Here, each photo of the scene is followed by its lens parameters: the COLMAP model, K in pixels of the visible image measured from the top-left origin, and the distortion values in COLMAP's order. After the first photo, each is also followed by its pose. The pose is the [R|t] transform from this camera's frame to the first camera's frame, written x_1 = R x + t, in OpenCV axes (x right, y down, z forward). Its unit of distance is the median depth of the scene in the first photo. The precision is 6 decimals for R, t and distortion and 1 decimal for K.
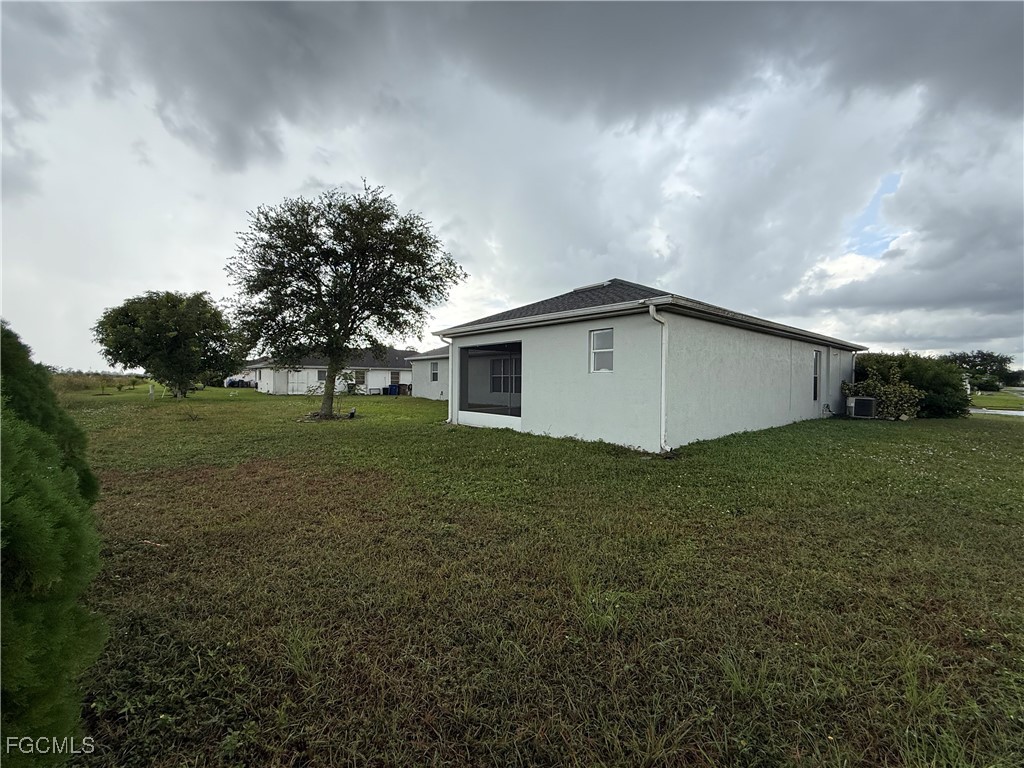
lens RADIAL K [[408.7, 0, 515.2], [0, 408.7, 383.1], [0, 0, 1]] dist [0.002115, 0.000563]
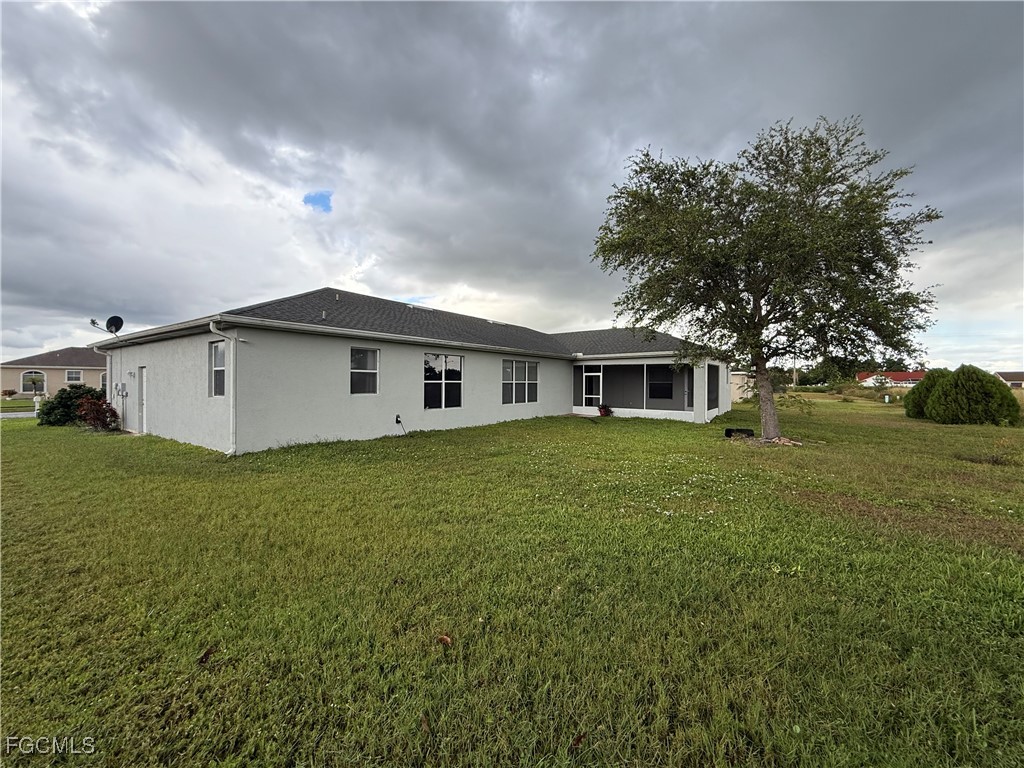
lens RADIAL K [[408.7, 0, 512.2], [0, 408.7, 383.8], [0, 0, 1]] dist [0.002115, 0.000563]
pose [[-0.295865, -0.005480, 0.955214, -0.745071], [0.014657, 0.999840, 0.010276, -0.019884], [-0.955117, 0.017041, -0.295737, 1.160045]]
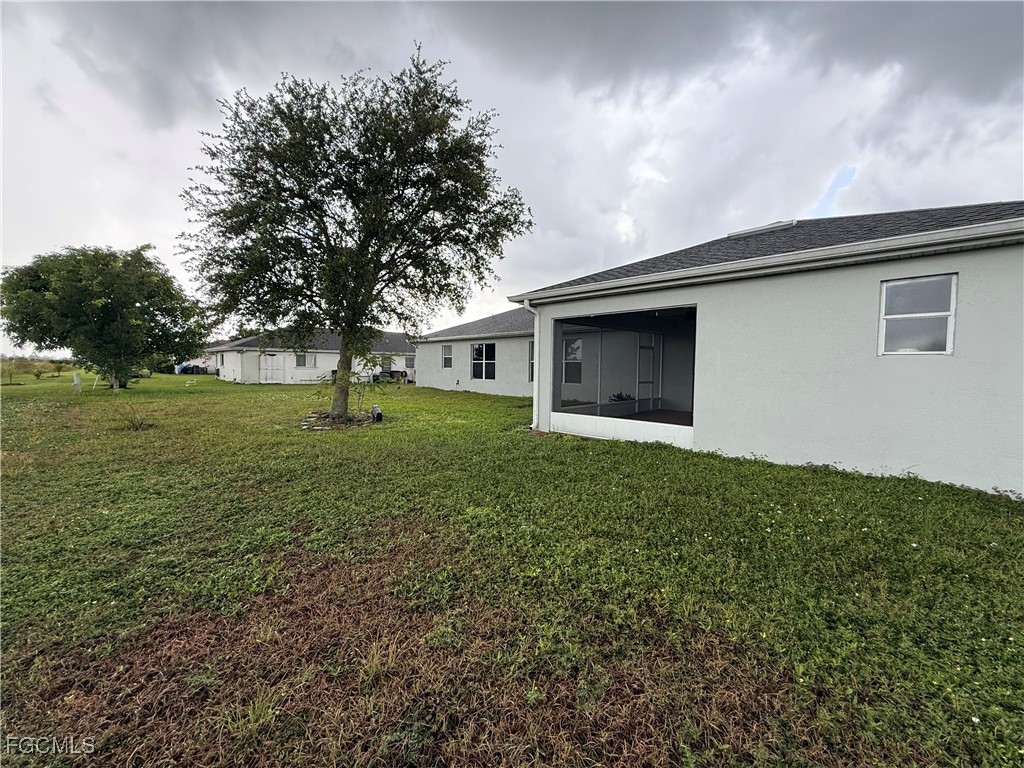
lens RADIAL K [[408.7, 0, 509.2], [0, 408.7, 382.4], [0, 0, 1]] dist [0.002115, 0.000563]
pose [[0.997388, -0.001885, 0.072202, -0.156783], [-0.000587, 0.999415, 0.034189, -0.003311], [-0.072224, -0.034142, 0.996804, 0.199679]]
